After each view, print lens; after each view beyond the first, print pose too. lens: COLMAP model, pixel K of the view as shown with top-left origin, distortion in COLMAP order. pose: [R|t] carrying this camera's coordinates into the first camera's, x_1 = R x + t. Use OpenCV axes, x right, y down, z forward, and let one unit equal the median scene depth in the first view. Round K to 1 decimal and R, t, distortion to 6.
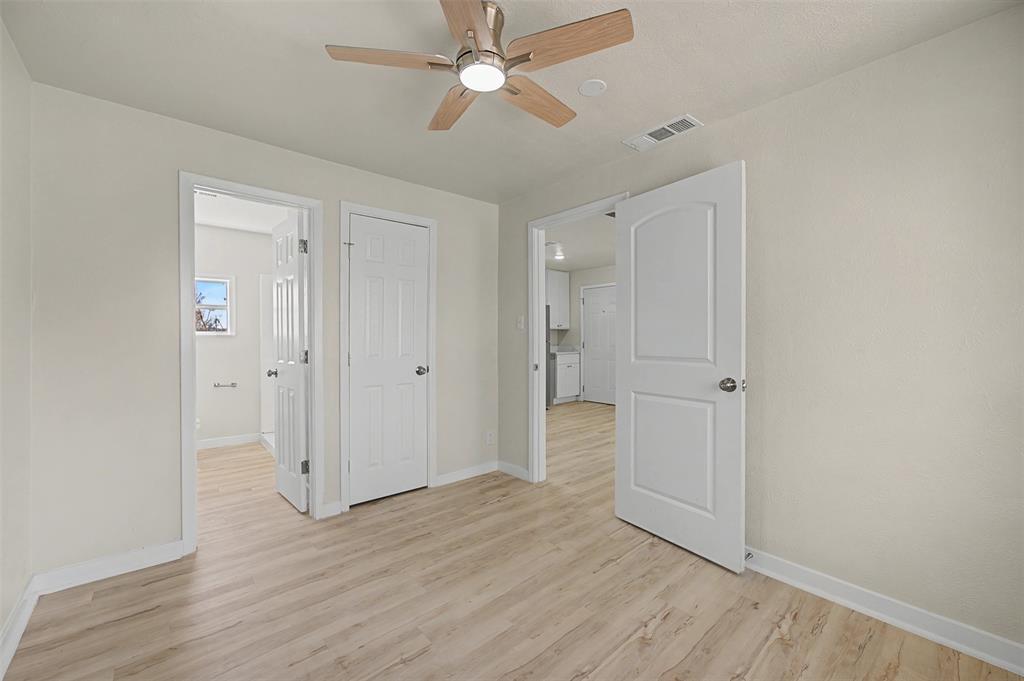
lens RADIAL K [[414.9, 0, 512.0], [0, 414.9, 340.5], [0, 0, 1]] dist [0.000823, -0.000094]
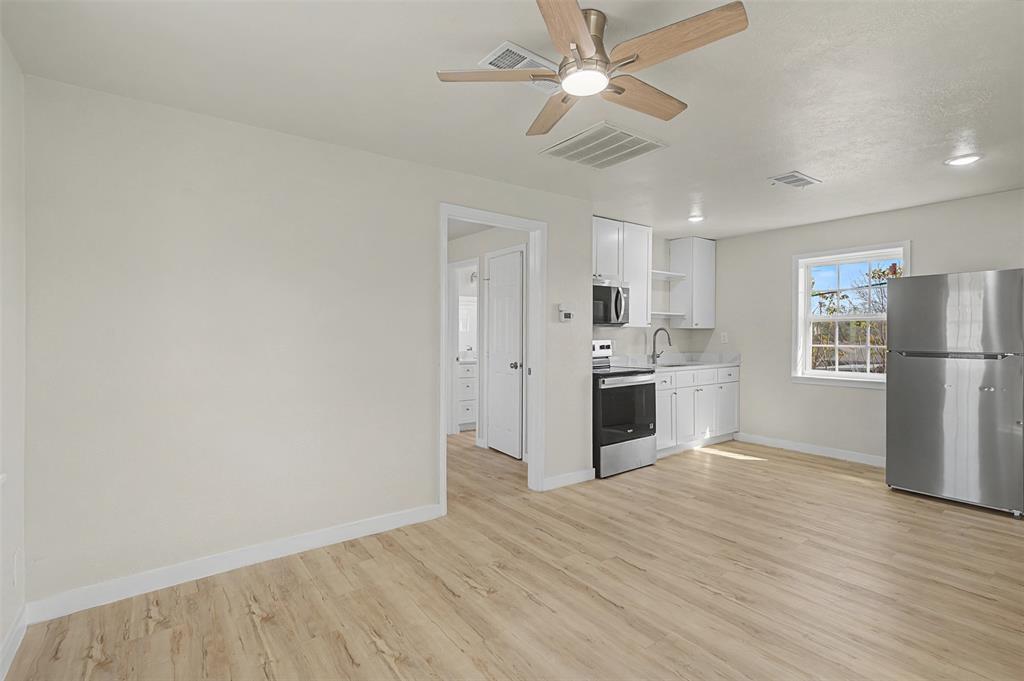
lens RADIAL K [[460.0, 0, 512.0], [0, 460.0, 340.5], [0, 0, 1]] dist [-0.004032, -0.000449]
pose [[-0.077720, -0.000038, -0.996975, 1.068594], [-0.020088, 0.999797, 0.001528, -0.007324], [0.996773, 0.020146, -0.077705, 0.967384]]
